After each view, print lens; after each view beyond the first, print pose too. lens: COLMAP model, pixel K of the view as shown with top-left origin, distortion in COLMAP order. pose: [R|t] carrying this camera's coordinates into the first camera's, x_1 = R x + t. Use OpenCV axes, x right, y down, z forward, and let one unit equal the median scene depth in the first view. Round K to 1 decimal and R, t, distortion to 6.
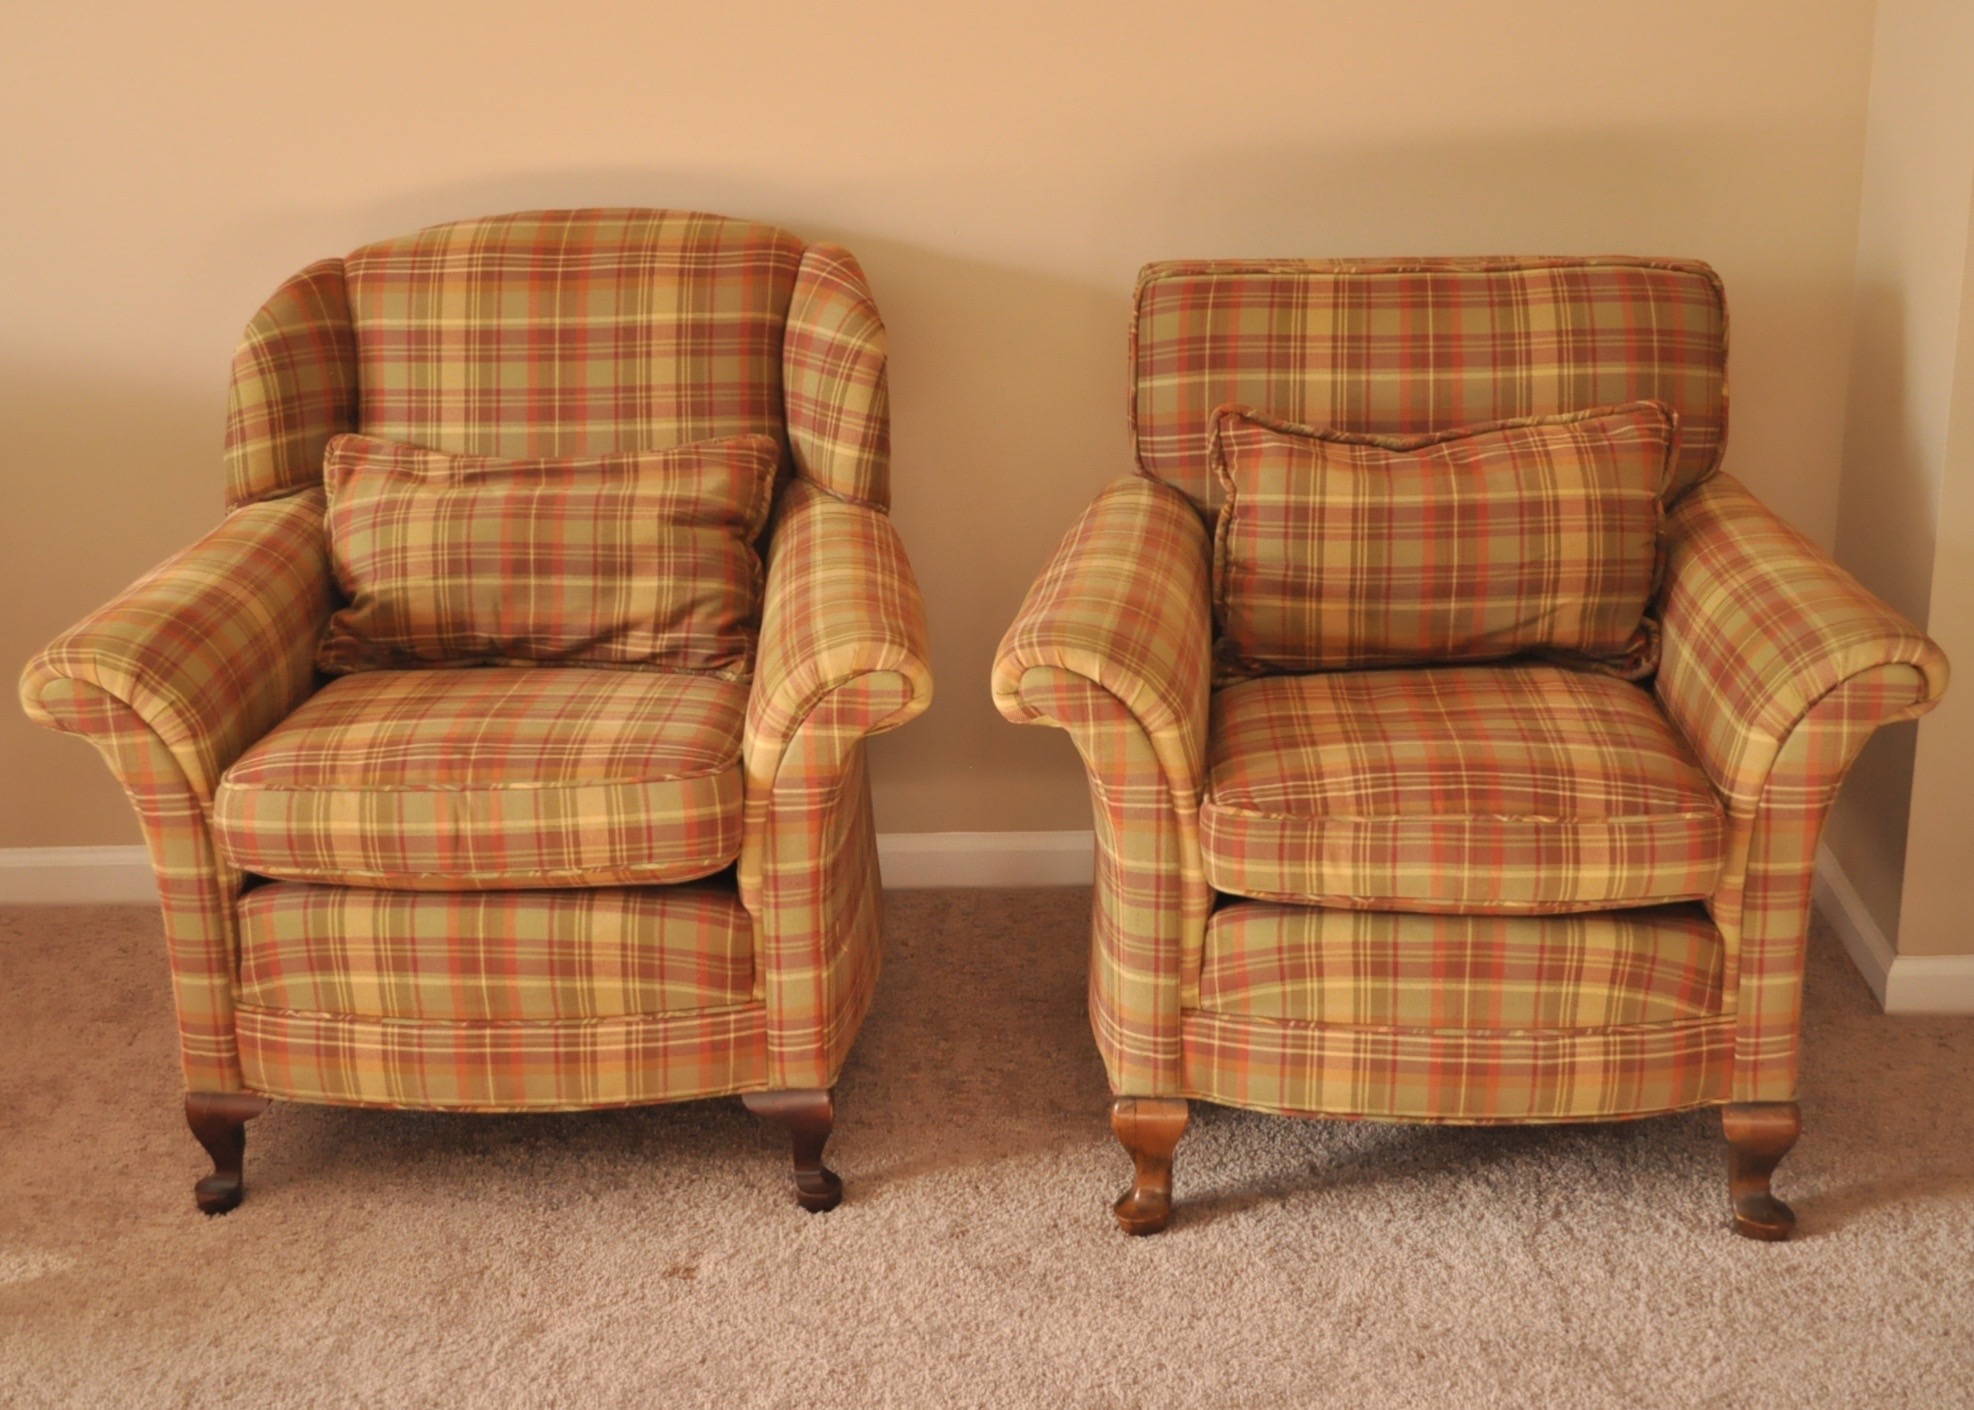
lens RADIAL K [[2922.5, 0, 987.0], [0, 2922.5, 705.0], [0, 0, 1]] dist [-0.033010, 0.071623]
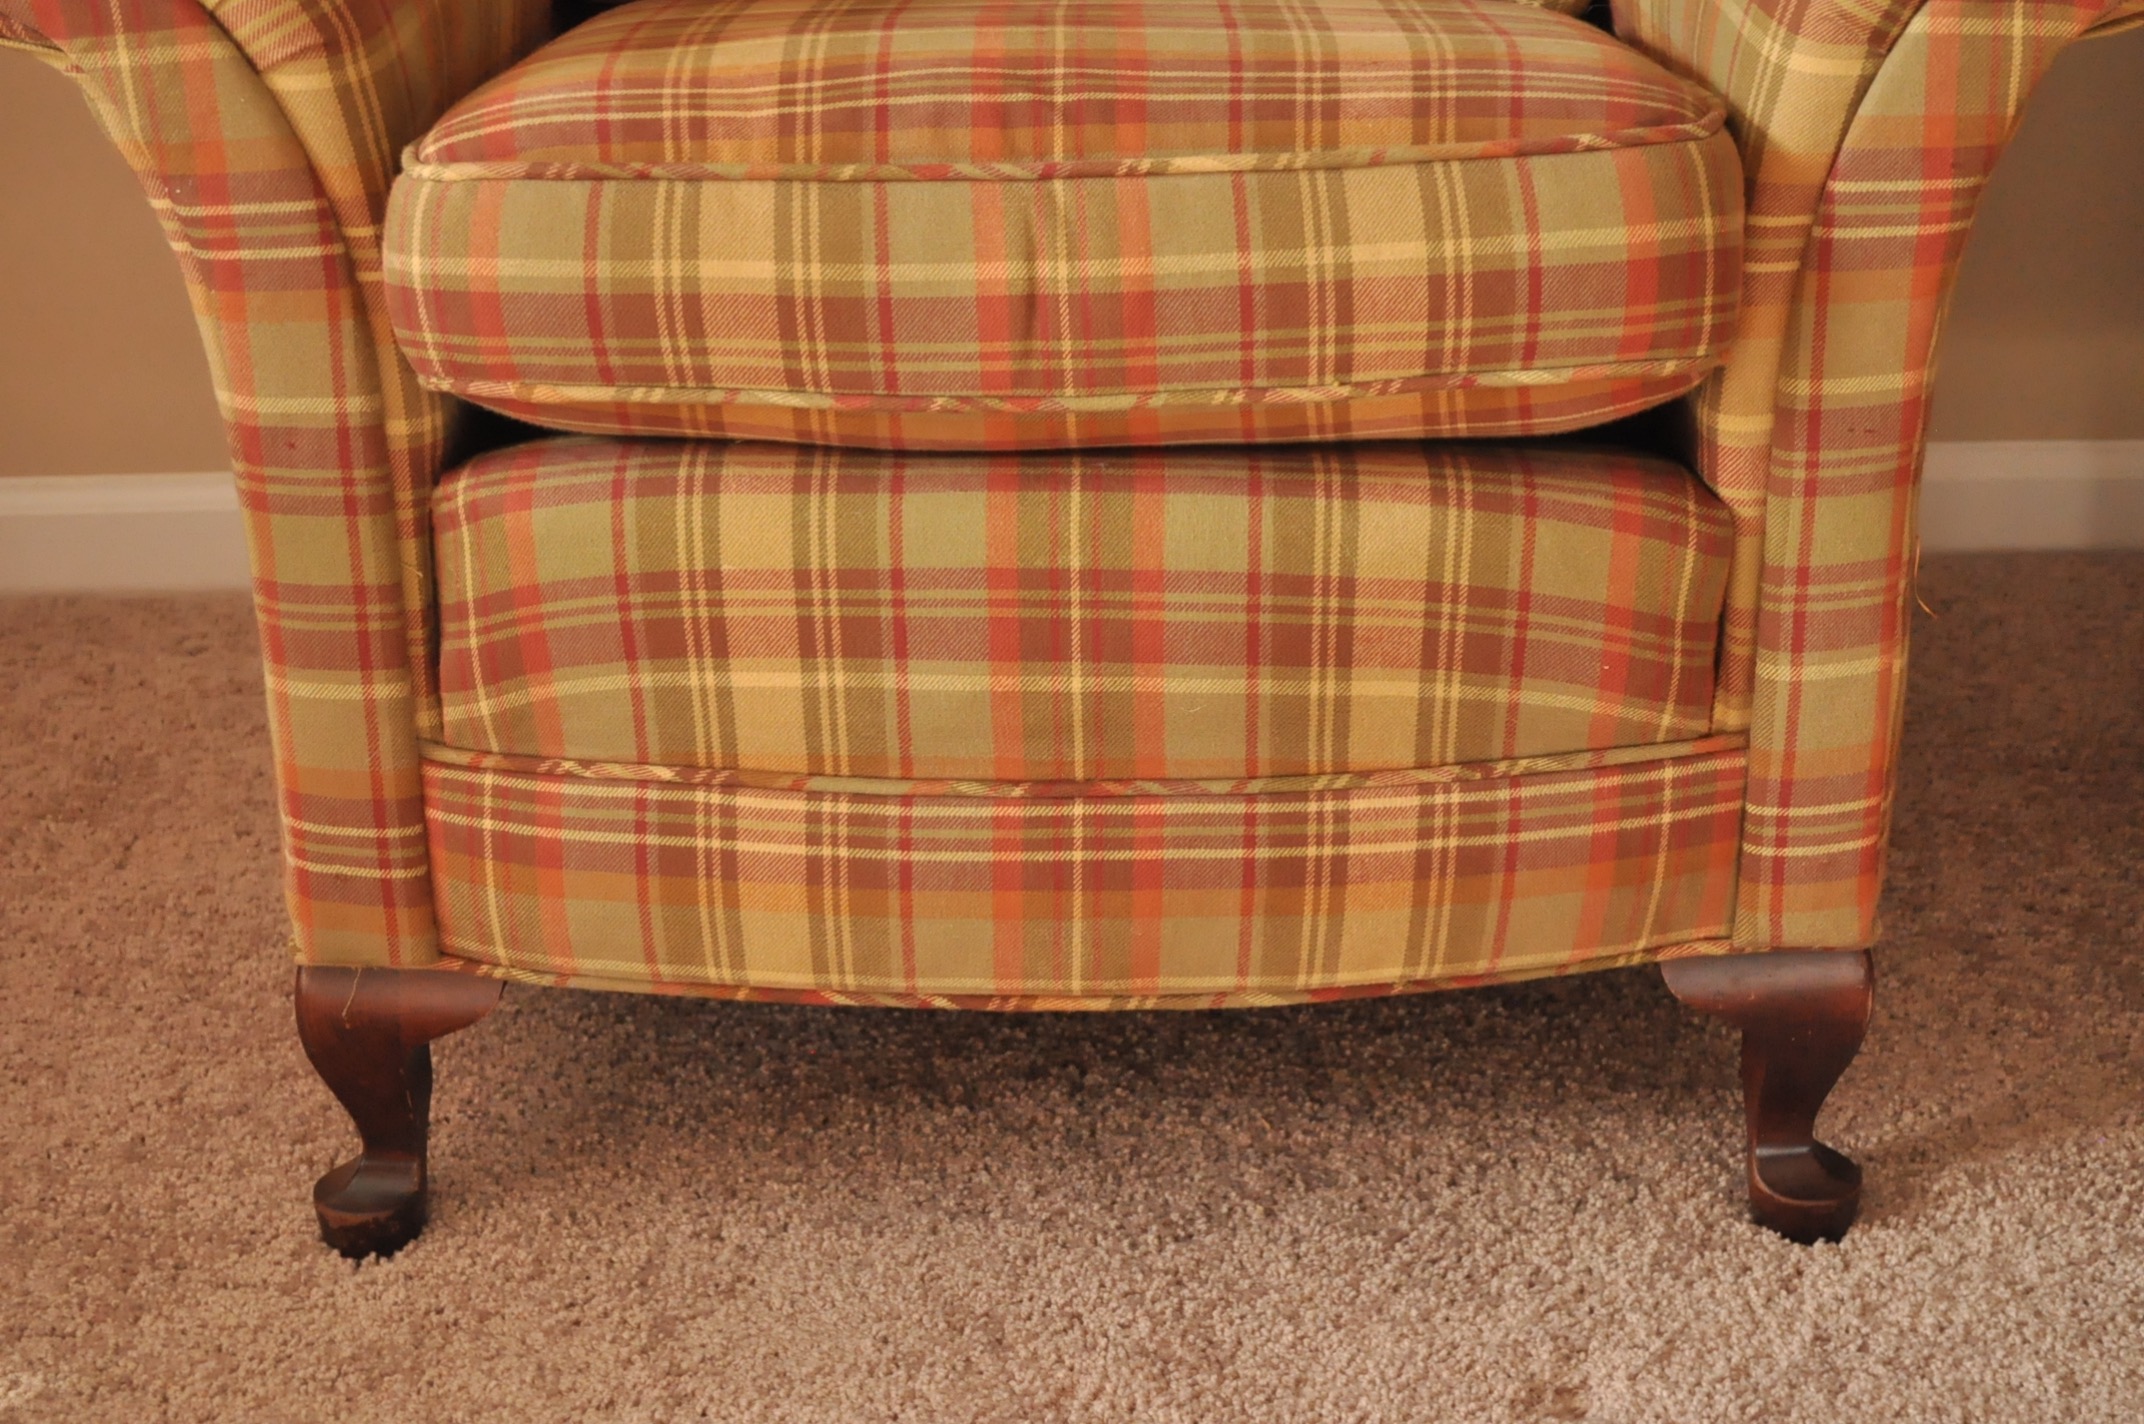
lens RADIAL K [[3489.6, 0, 1072.0], [0, 3489.6, 712.0], [0, 0, 1]] dist [-0.017413, 0.013515]
pose [[0.999790, -0.003584, 0.020171, -0.173953], [0.002412, 0.998324, 0.057814, 0.068289], [-0.020345, -0.057754, 0.998124, 0.505113]]
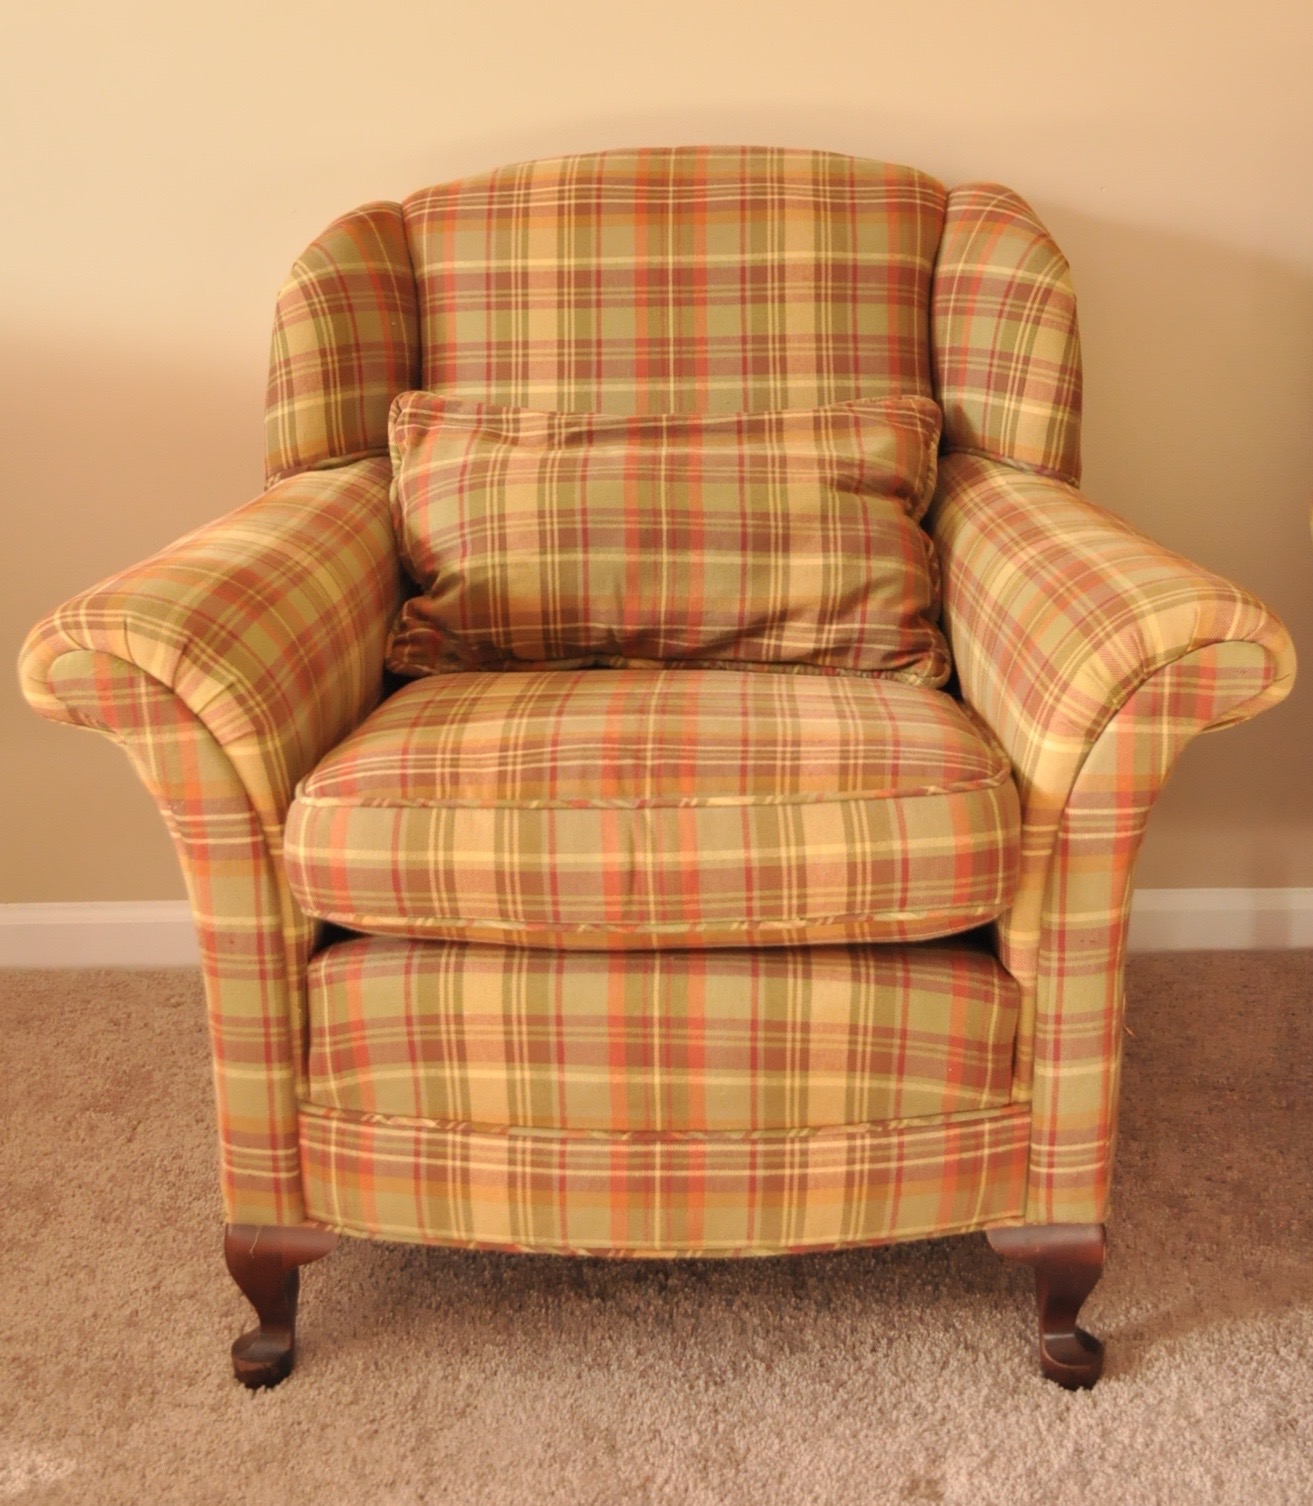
lens RADIAL K [[2083.1, 0, 661.8], [0, 2083.1, 675.3], [0, 0, 1]] dist [-0.027132, 0.014668]
pose [[0.999991, 0.004130, 0.000531, -0.163839], [-0.004079, 0.997286, -0.073509, 0.032164], [-0.000833, 0.073506, 0.997294, 0.460856]]
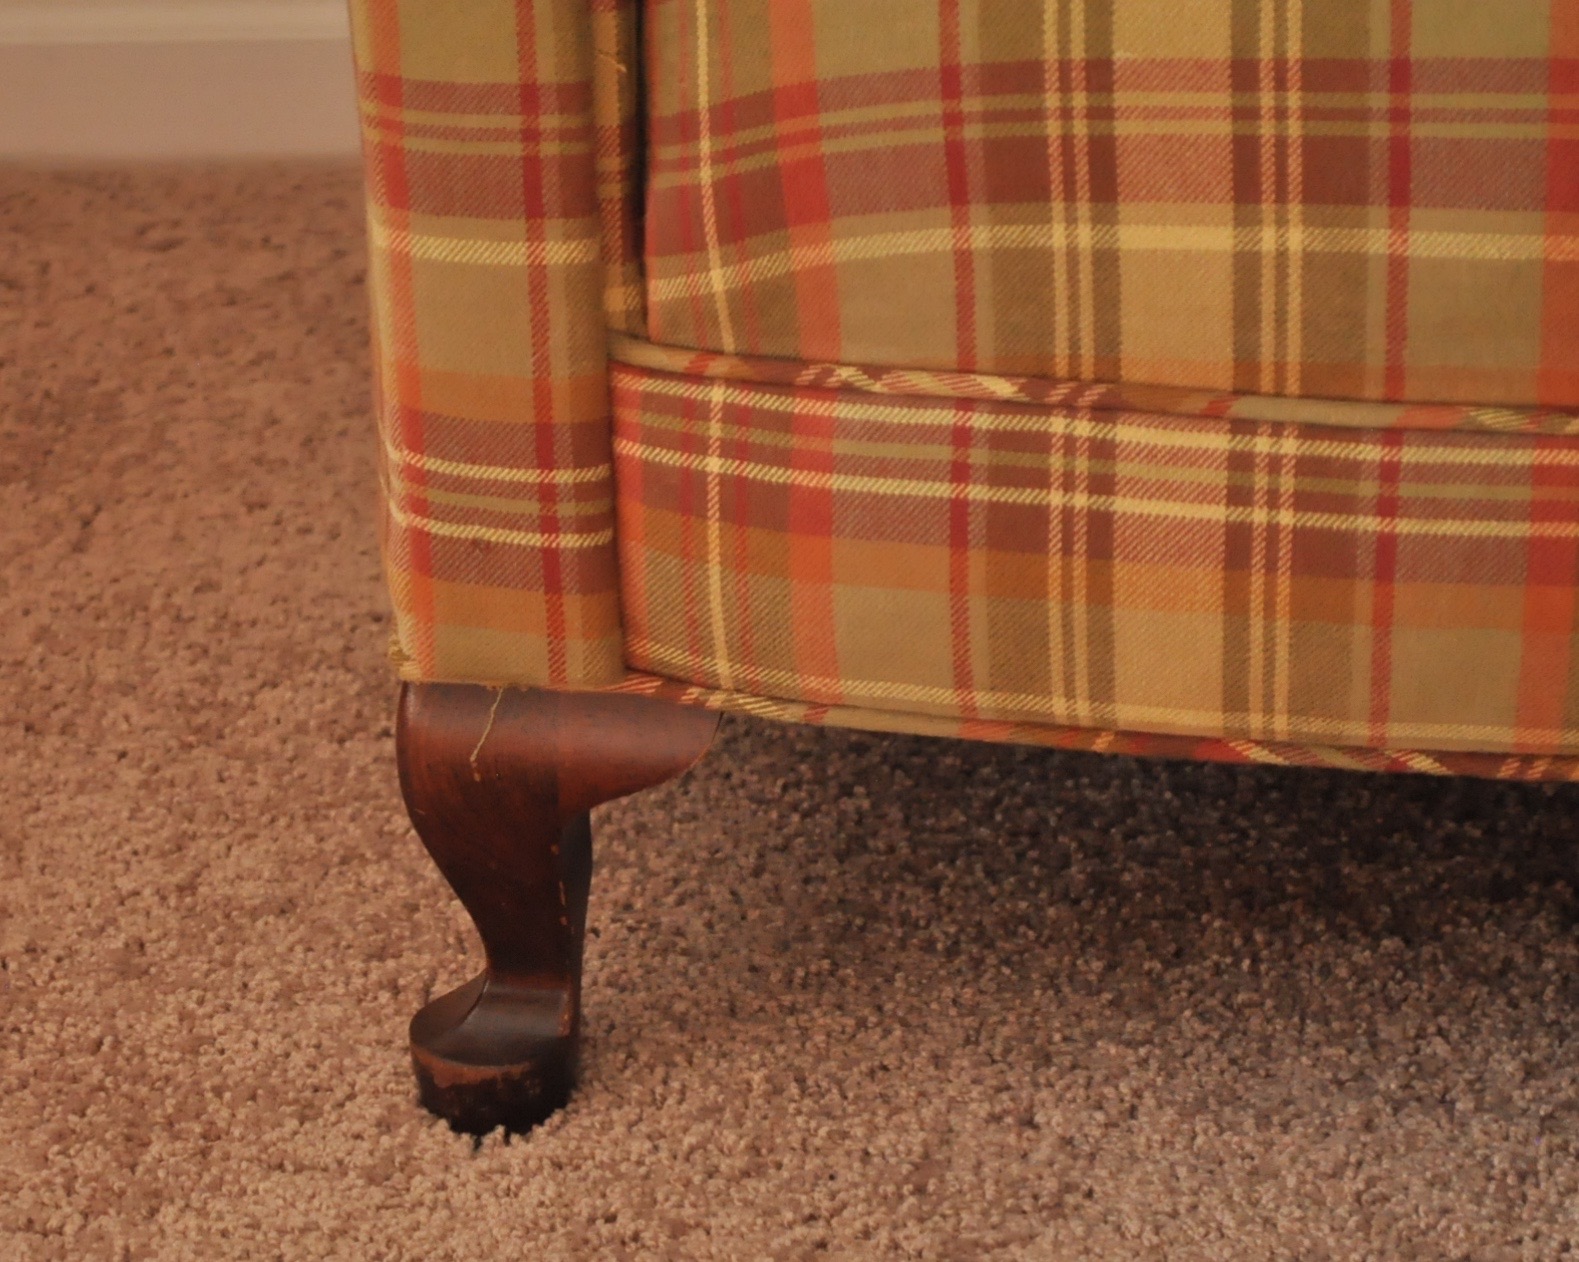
lens RADIAL K [[4840.2, 0, 504.8], [0, 4840.2, 714.4], [0, 0, 1]] dist [0.012236, -0.452507]
pose [[0.992668, 0.022674, -0.118727, -0.211020], [-0.009011, 0.993397, 0.114374, 0.084119], [0.120537, -0.112466, 0.986318, 0.558531]]
